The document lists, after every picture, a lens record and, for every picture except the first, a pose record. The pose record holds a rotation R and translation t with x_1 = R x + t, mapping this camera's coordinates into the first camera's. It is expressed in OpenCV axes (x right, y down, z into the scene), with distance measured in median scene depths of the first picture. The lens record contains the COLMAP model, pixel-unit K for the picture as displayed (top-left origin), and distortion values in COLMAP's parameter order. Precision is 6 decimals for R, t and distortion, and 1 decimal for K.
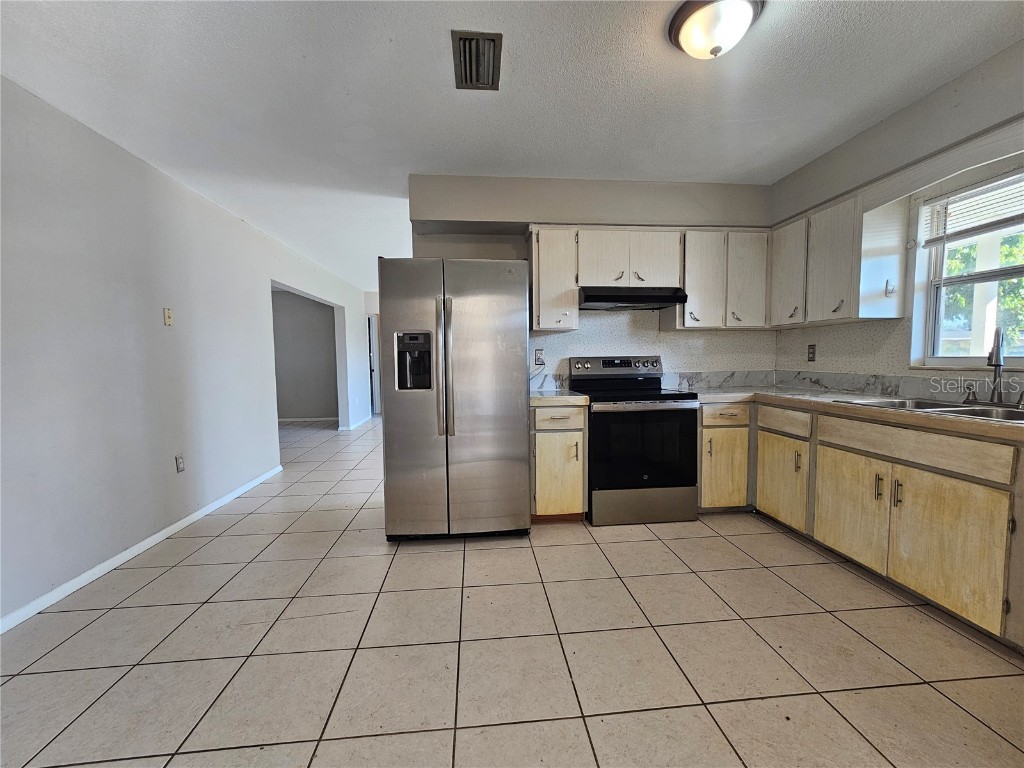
lens RADIAL K [[419.3, 0, 515.5], [0, 419.3, 384.6], [0, 0, 1]] dist [-0.006012, 0.000351]
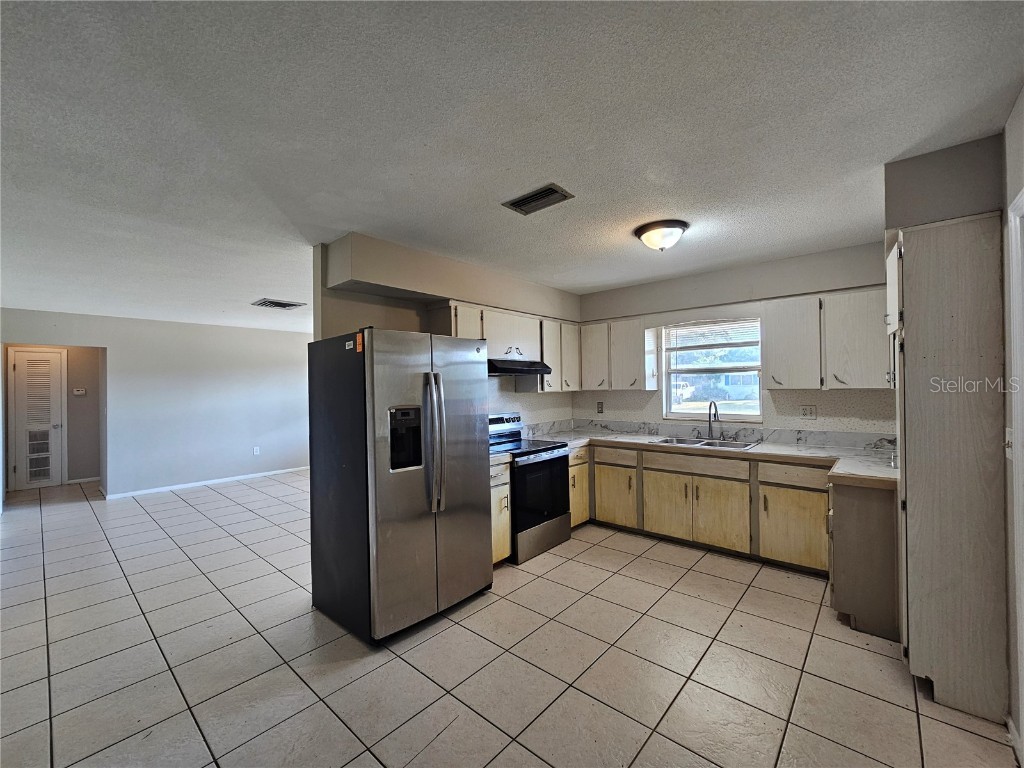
lens RADIAL K [[419.3, 0, 512.9], [0, 419.3, 385.8], [0, 0, 1]] dist [-0.006012, 0.000351]
pose [[0.732393, 0.002953, 0.680876, -0.621489], [0.048642, 0.997209, -0.056647, -0.094623], [-0.679143, 0.074607, 0.730205, 0.117069]]
